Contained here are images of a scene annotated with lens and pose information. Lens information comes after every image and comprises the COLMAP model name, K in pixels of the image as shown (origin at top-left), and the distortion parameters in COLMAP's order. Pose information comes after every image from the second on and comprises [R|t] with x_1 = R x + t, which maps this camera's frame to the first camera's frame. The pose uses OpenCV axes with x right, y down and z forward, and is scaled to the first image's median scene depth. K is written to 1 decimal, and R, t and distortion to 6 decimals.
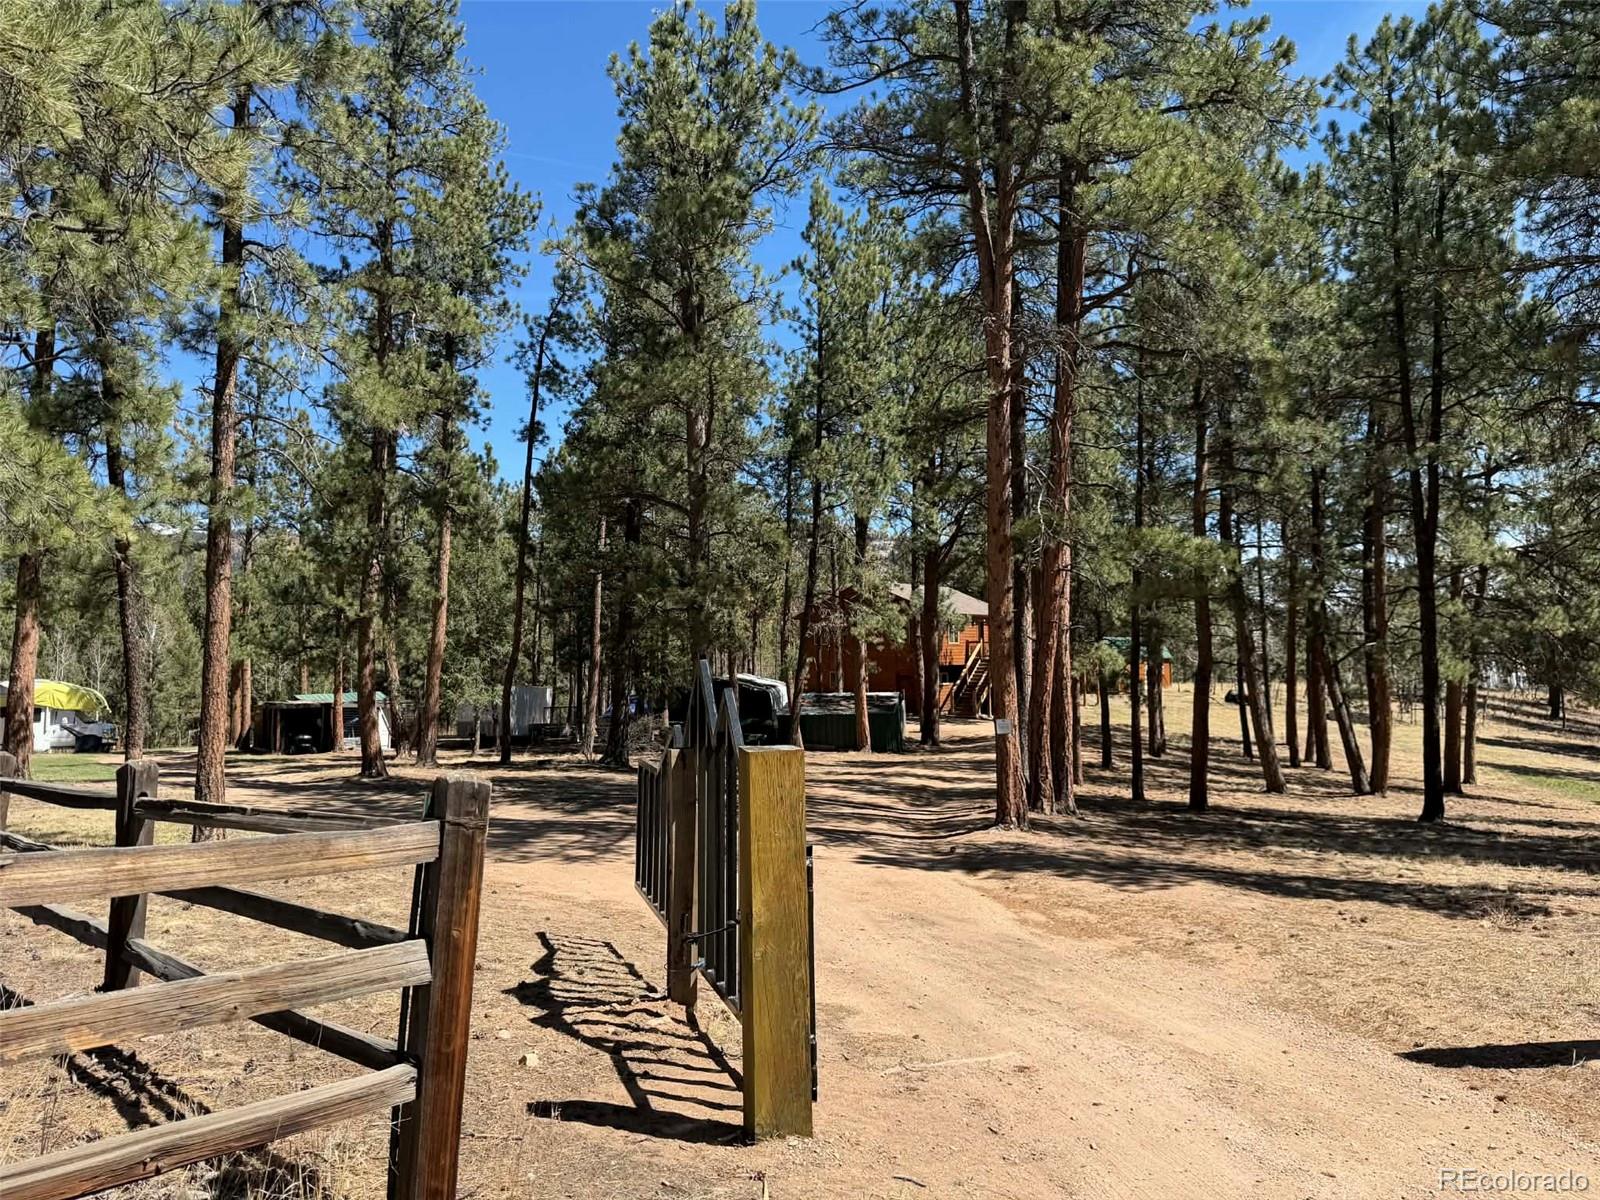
lens RADIAL K [[1128.0, 0, 805.6], [0, 1128.0, 587.4], [0, 0, 1]] dist [0.096326, -0.118730]
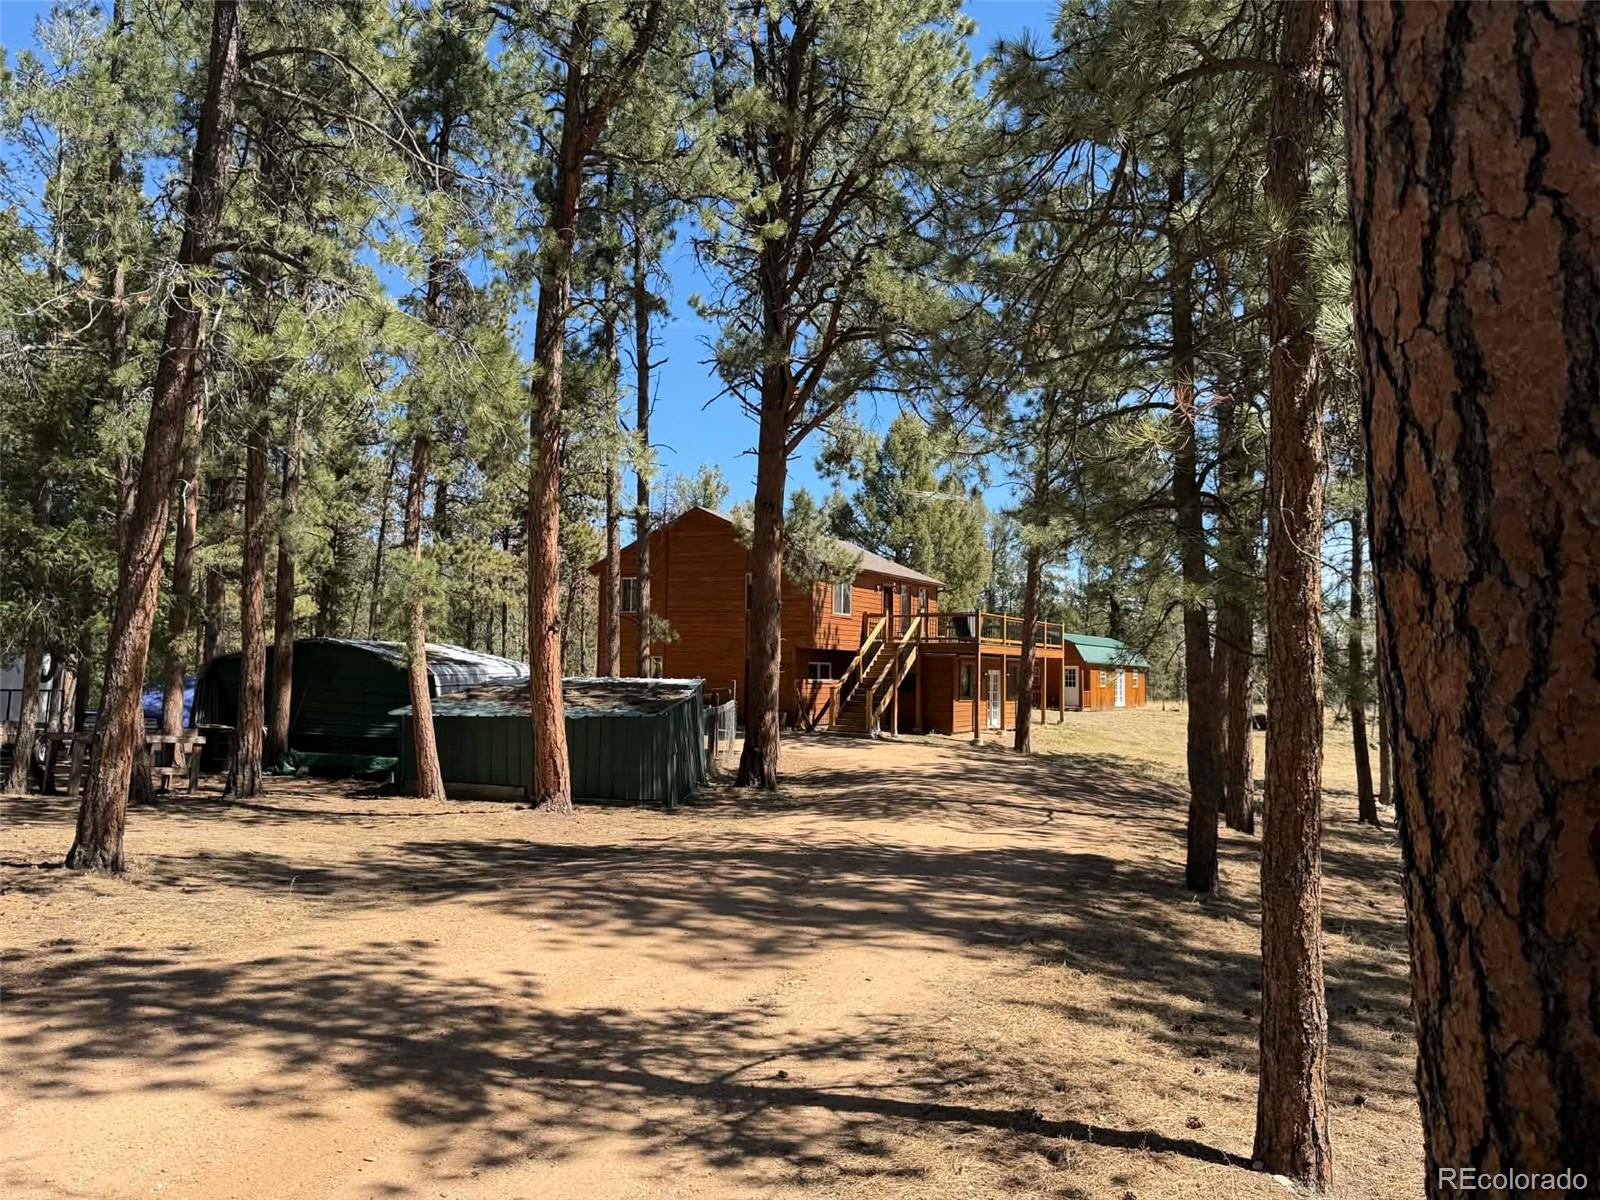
lens RADIAL K [[1128.0, 0, 797.4], [0, 1128.0, 612.2], [0, 0, 1]] dist [0.096326, -0.118730]
pose [[0.997715, 0.039781, 0.054617, 0.074969], [-0.039907, 0.999203, 0.001218, 0.049173], [-0.054525, -0.003395, 0.998507, 0.398113]]
